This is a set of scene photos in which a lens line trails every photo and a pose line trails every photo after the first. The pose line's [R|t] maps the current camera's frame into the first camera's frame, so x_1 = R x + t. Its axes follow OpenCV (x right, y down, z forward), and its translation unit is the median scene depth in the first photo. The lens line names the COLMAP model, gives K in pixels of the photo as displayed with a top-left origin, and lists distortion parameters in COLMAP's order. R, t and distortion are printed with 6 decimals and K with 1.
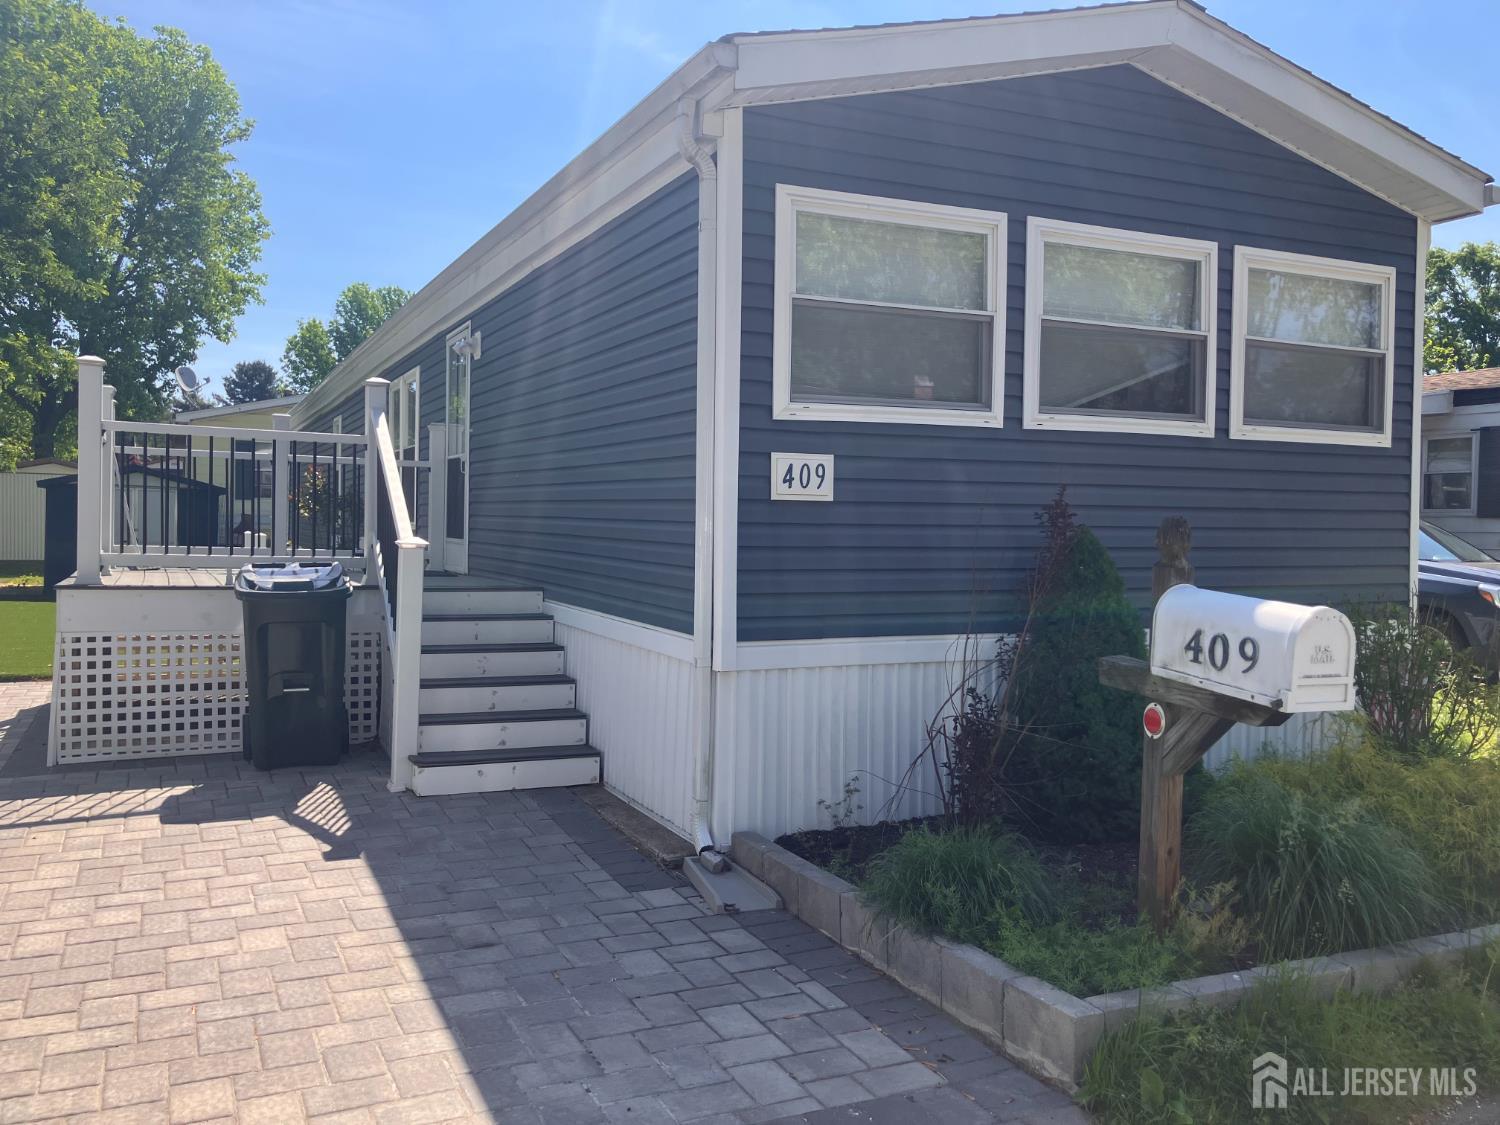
lens RADIAL K [[1248.8, 0, 747.4], [0, 1248.8, 552.3], [0, 0, 1]] dist [0.021067, -0.026862]
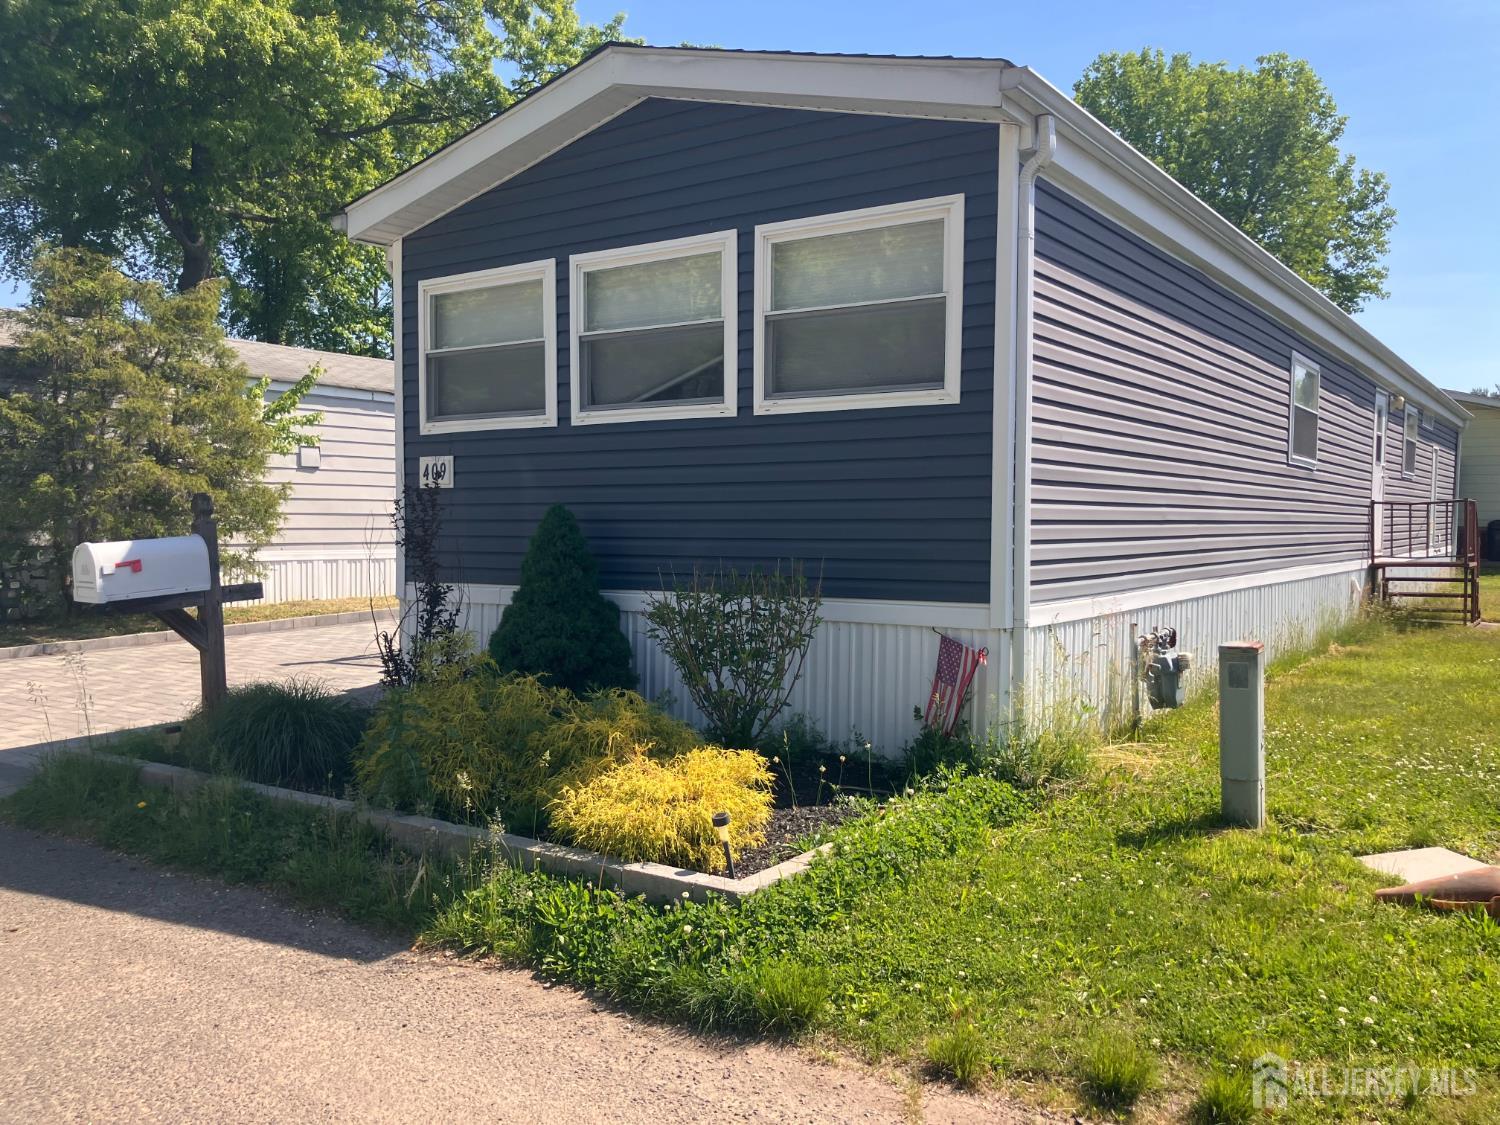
lens RADIAL K [[1248.8, 0, 754.5], [0, 1248.8, 567.0], [0, 0, 1]] dist [0.021067, -0.026862]
pose [[0.508245, 0.023967, -0.860879, 1.215264], [-0.015082, 0.999707, 0.018929, 0.015064], [0.861081, 0.003363, 0.508457, 0.450487]]
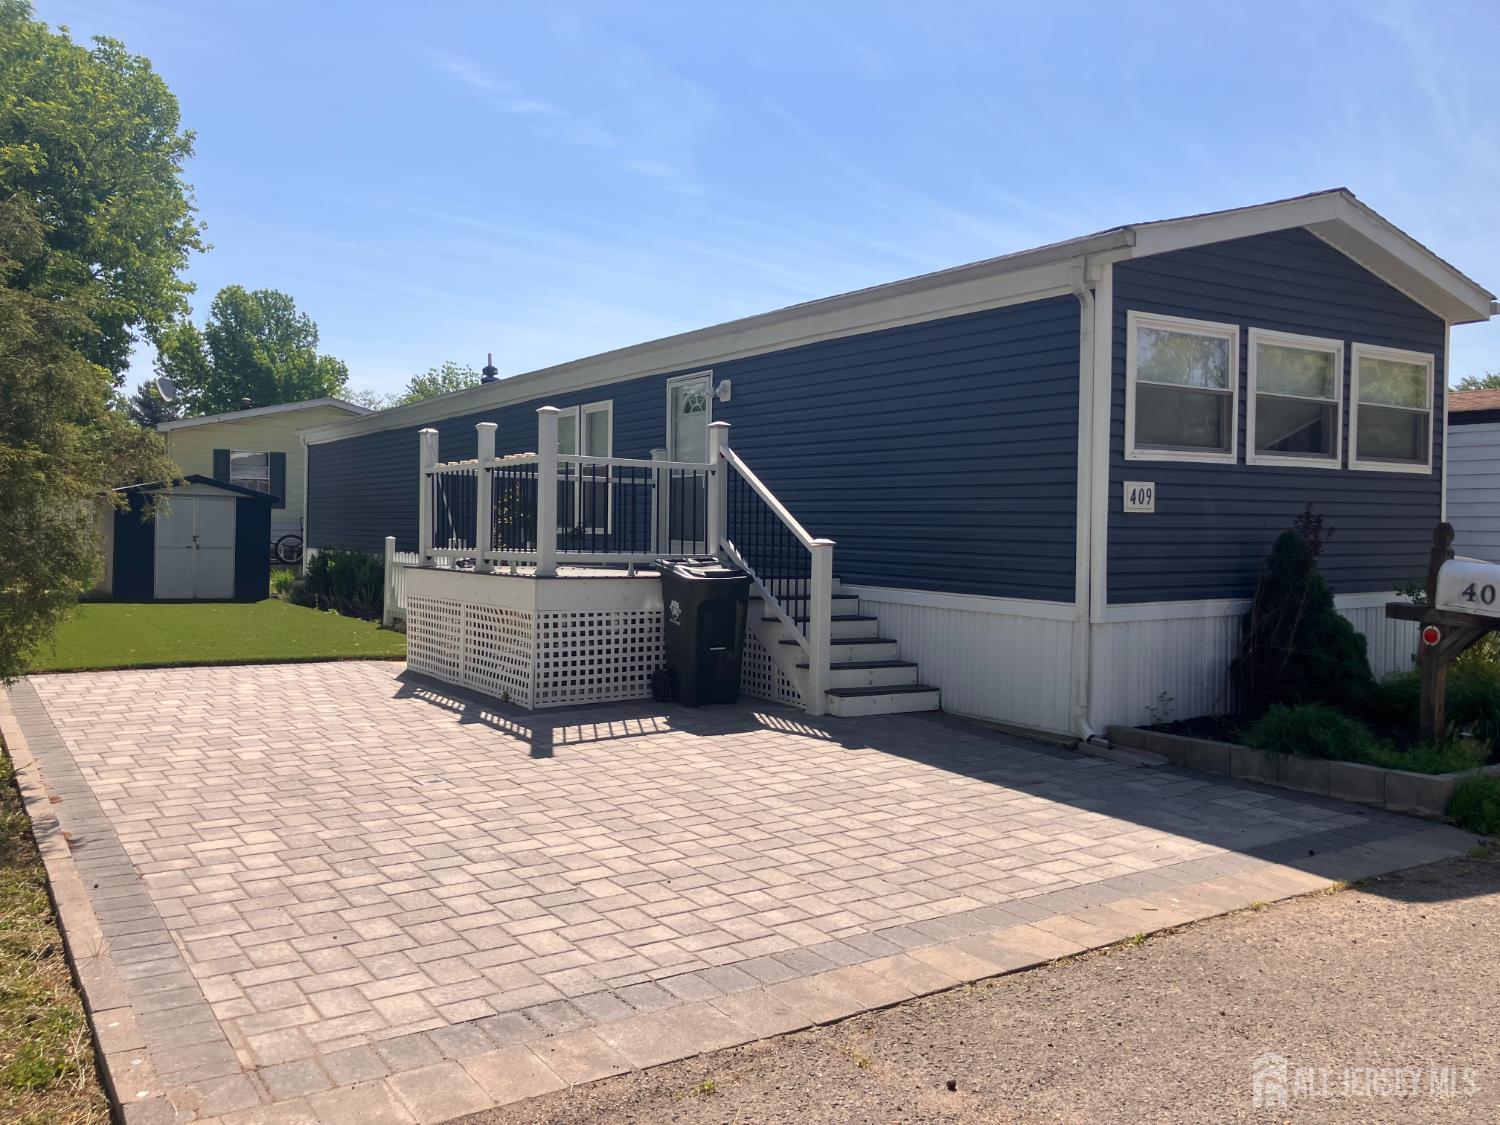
lens RADIAL K [[1248.8, 0, 747.9], [0, 1248.8, 563.4], [0, 0, 1]] dist [0.021067, -0.026862]
pose [[0.988855, -0.009674, 0.148565, -0.531539], [0.008686, 0.999936, 0.007294, 0.005045], [-0.148626, -0.005922, 0.988876, -0.371570]]
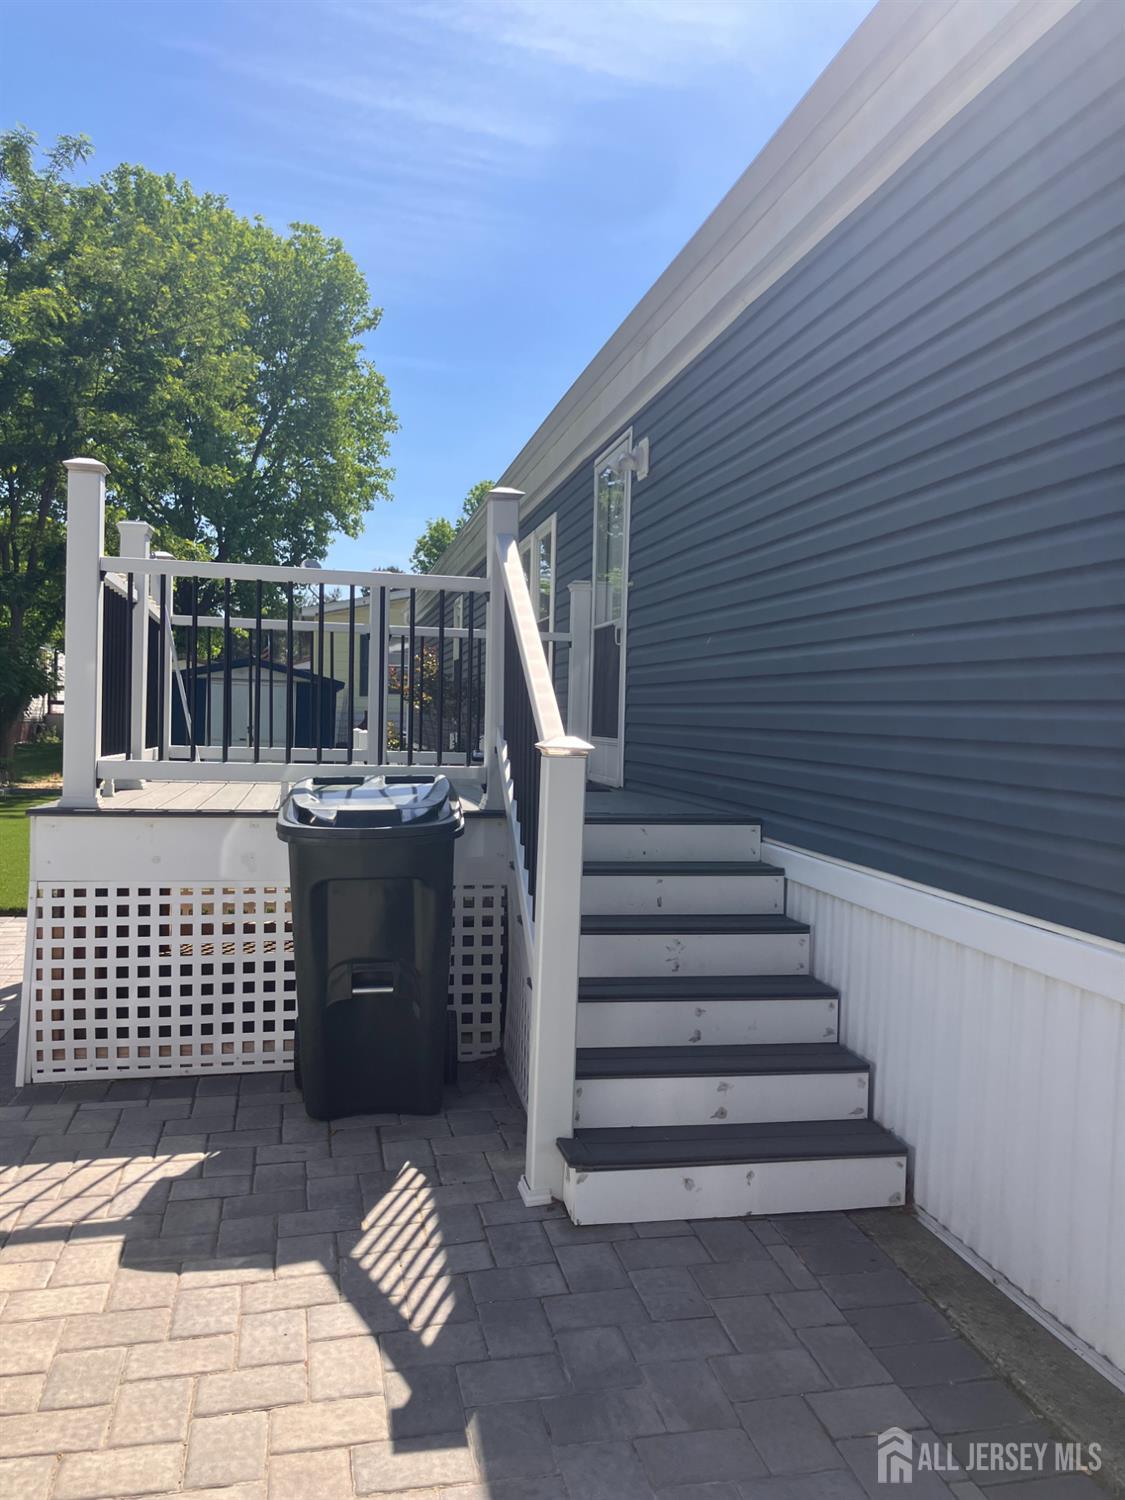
lens RADIAL K [[1248.8, 0, 534.4], [0, 1248.8, 743.4], [0, 0, 1]] dist [0.021067, -0.026862]
pose [[0.966619, 0.005744, -0.256154, -0.132001], [-0.007343, 0.999959, -0.005287, -0.005633], [0.256113, 0.006992, 0.966622, 0.437132]]
